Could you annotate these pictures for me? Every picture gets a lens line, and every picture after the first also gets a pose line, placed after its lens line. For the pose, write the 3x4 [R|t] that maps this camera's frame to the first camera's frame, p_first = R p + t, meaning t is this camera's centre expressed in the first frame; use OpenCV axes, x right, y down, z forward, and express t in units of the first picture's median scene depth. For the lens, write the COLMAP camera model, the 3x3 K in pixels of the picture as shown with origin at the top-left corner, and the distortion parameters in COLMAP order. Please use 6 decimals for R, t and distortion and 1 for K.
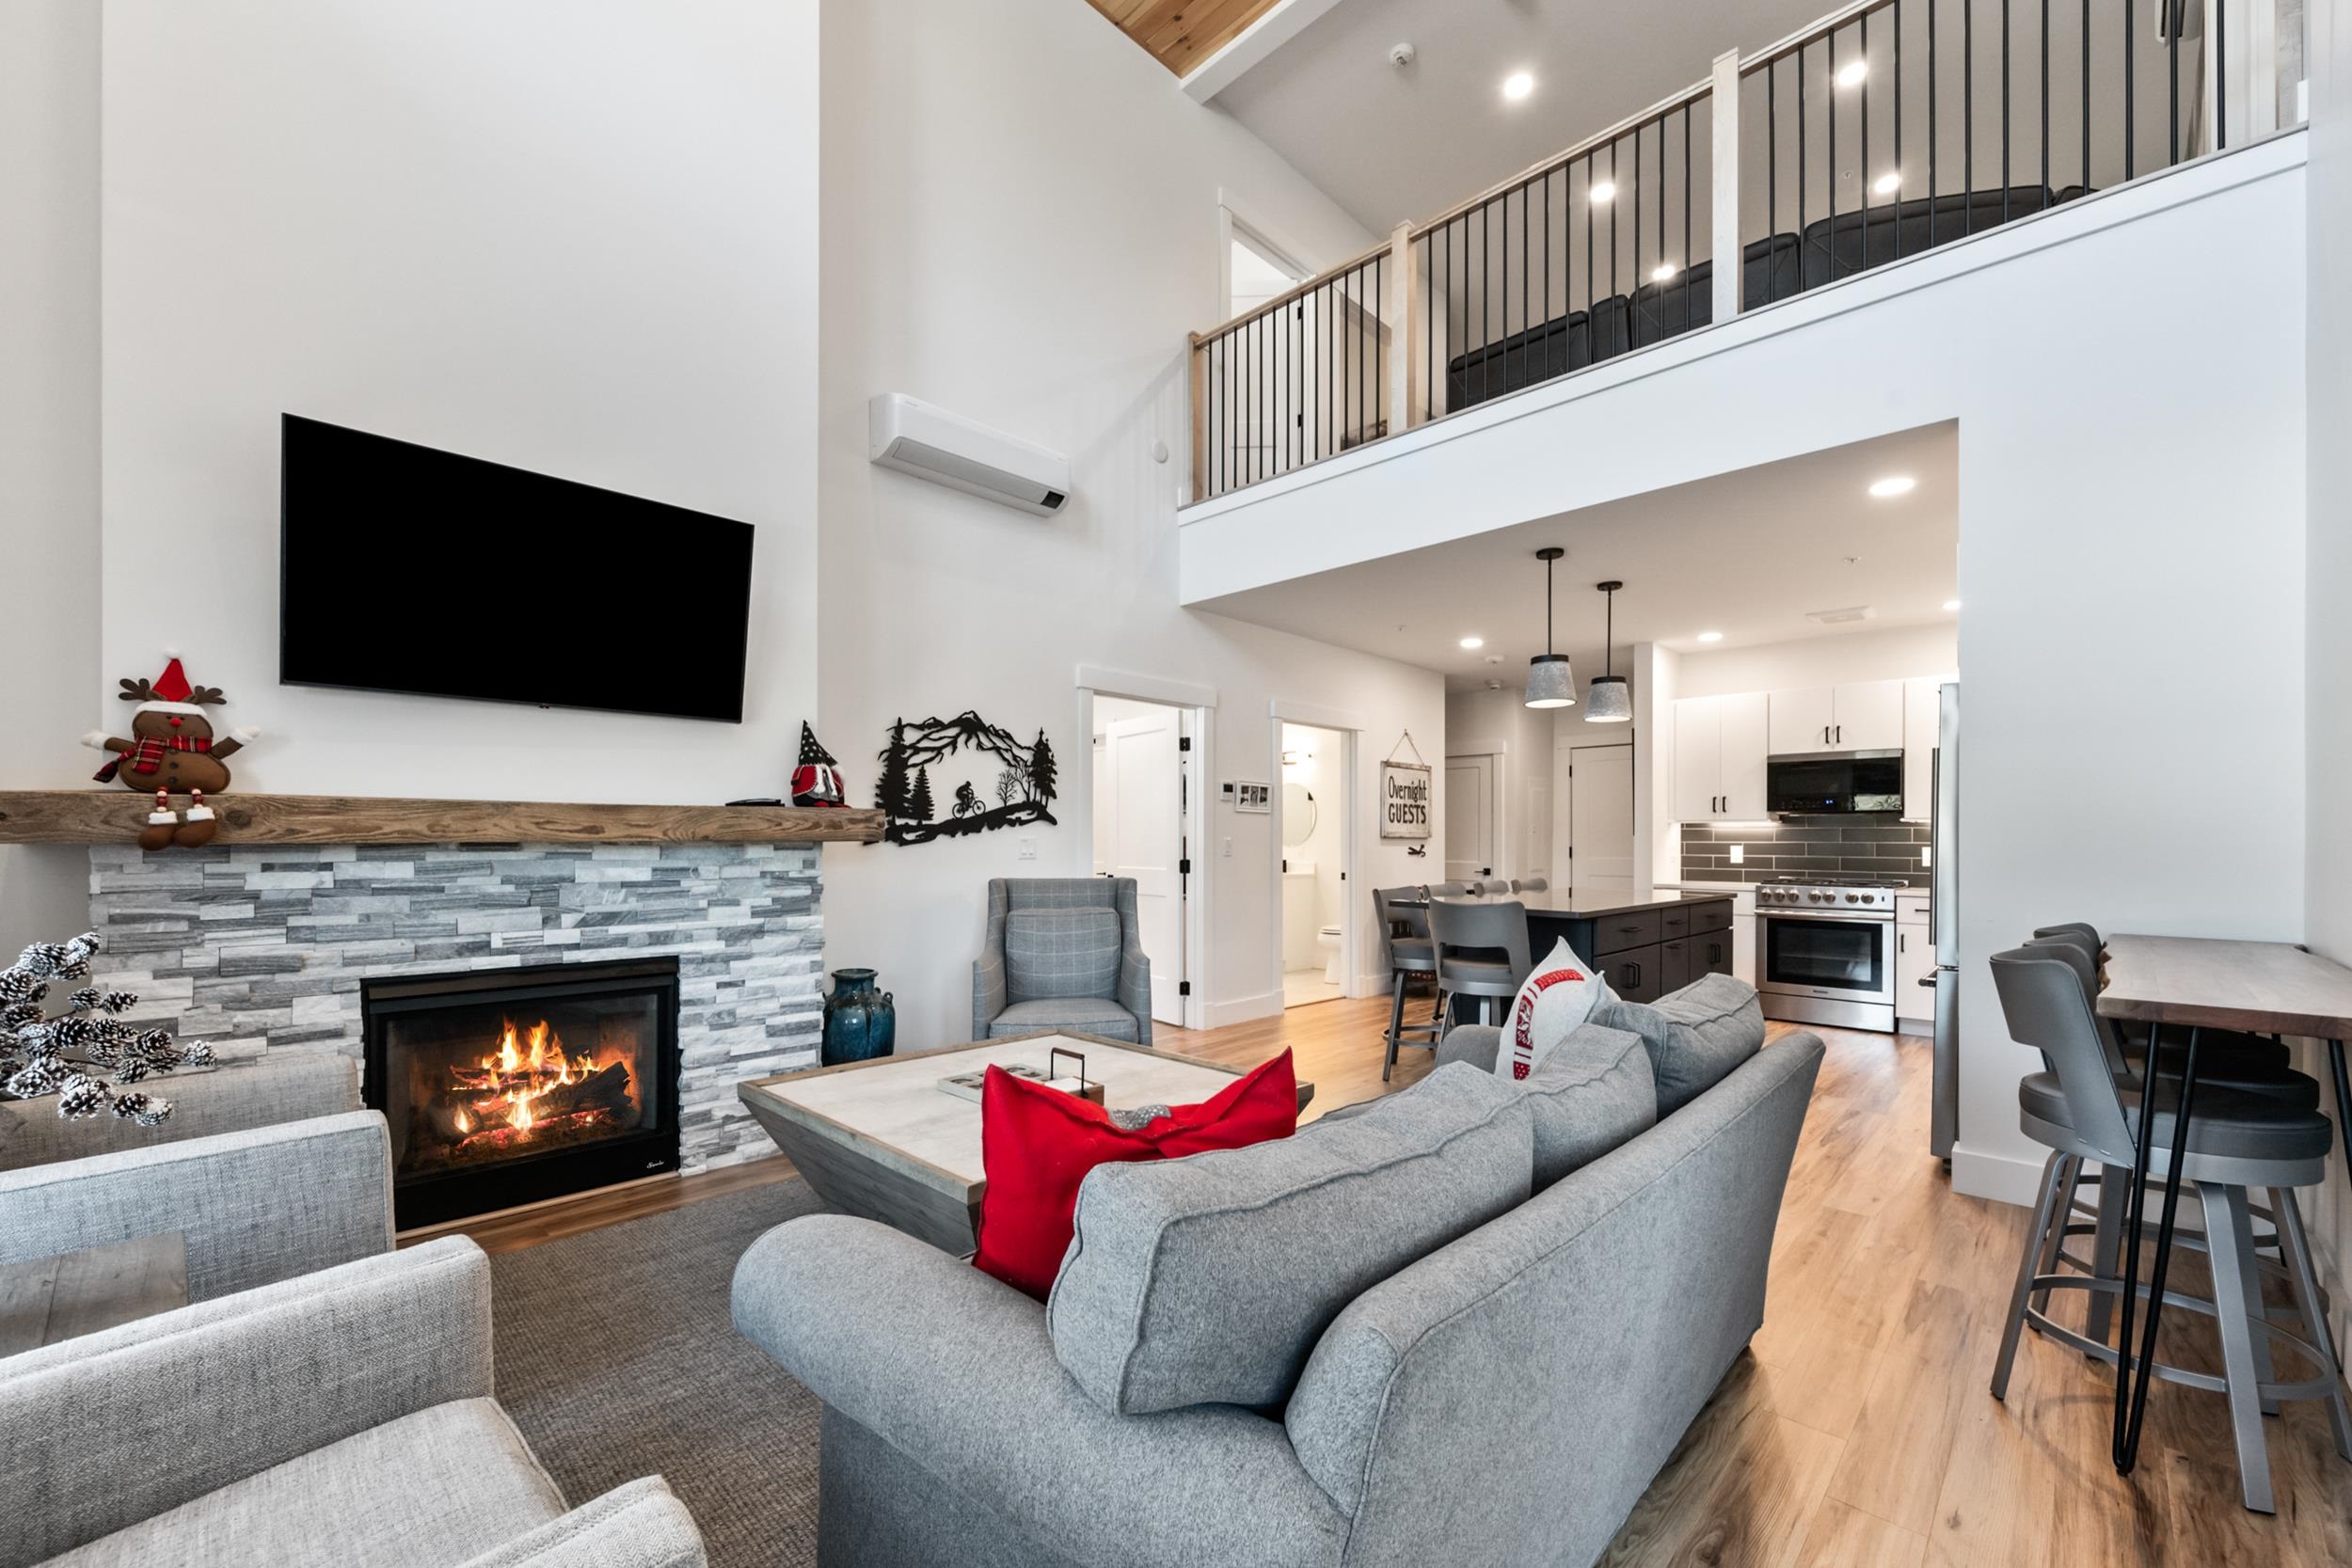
lens RADIAL K [[941.0, 0, 1177.6], [0, 941.0, 835.3], [0, 0, 1]] dist [-0.001900, -0.000191]
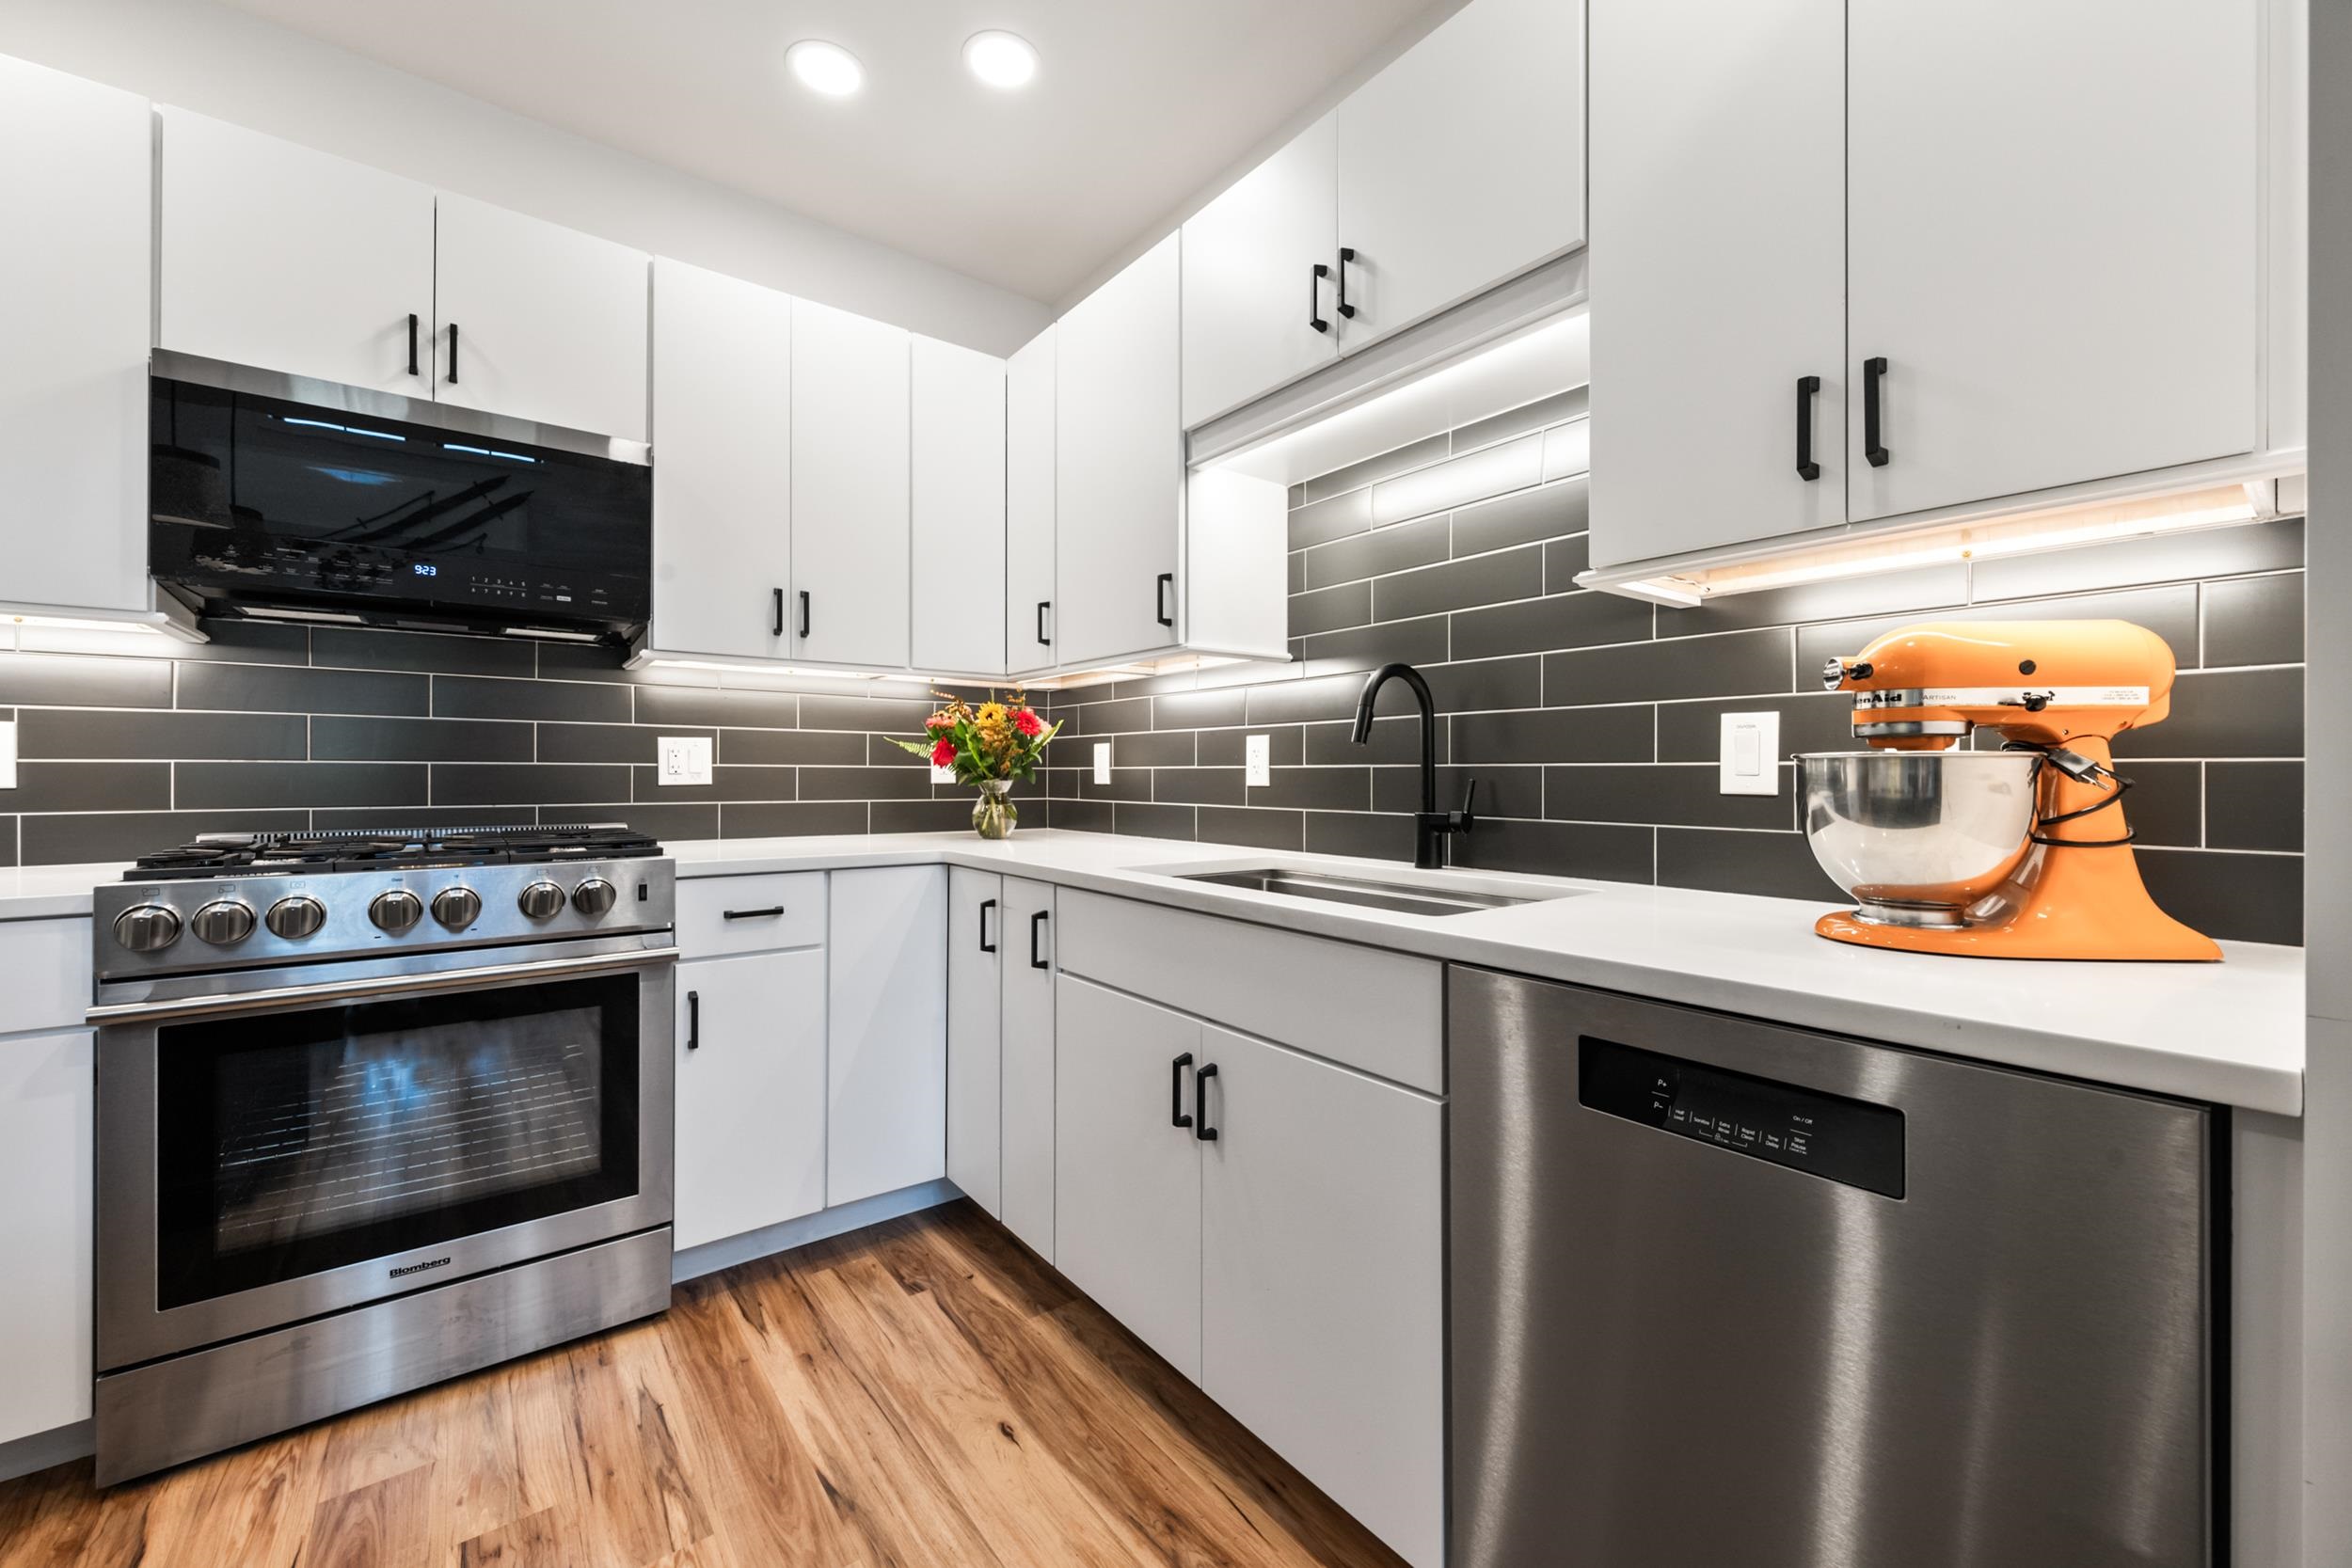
lens RADIAL K [[930.4, 0, 1182.7], [0, 930.4, 781.2], [0, 0, 1]] dist [-0.000170, -0.000038]
pose [[0.142603, -0.000271, 0.989780, 0.437975], [-0.008375, 0.999964, 0.001480, 0.027045], [-0.989745, -0.008500, 0.142596, 0.719940]]
